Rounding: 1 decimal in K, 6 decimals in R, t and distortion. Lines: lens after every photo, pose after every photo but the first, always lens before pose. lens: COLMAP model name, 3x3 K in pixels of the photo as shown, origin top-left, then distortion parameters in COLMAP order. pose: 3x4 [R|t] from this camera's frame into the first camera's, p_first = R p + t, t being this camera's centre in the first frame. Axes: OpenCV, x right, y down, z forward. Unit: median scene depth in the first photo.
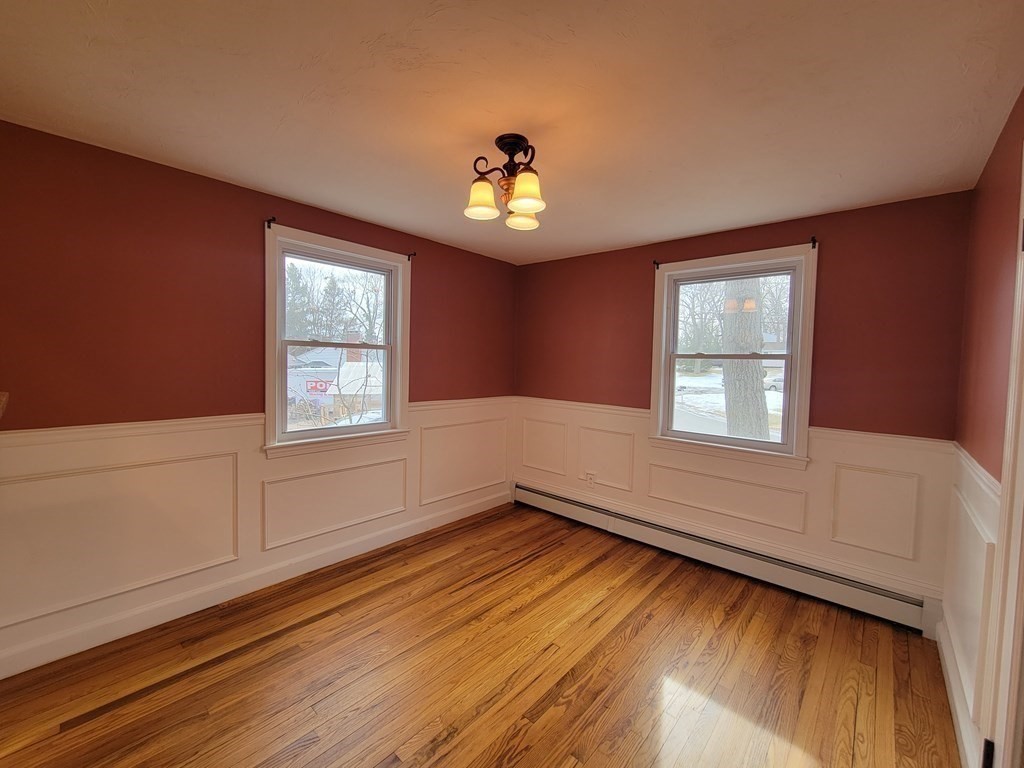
lens RADIAL K [[419.1, 0, 512.0], [0, 419.1, 384.0], [0, 0, 1]] dist [0.001112, -0.000101]
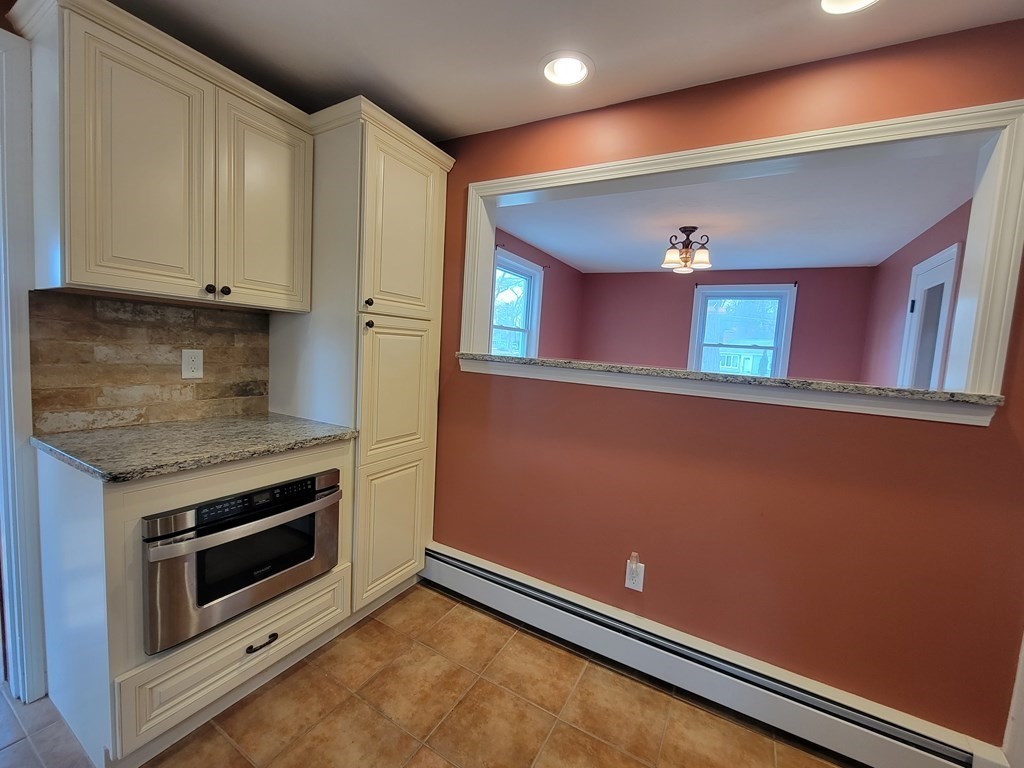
lens RADIAL K [[419.1, 0, 512.0], [0, 419.1, 384.0], [0, 0, 1]] dist [0.001112, -0.000101]
pose [[0.978593, 0.021612, 0.204668, -0.720465], [-0.030108, 0.998805, 0.038489, 0.046827], [-0.203591, -0.043828, 0.978074, -0.451182]]
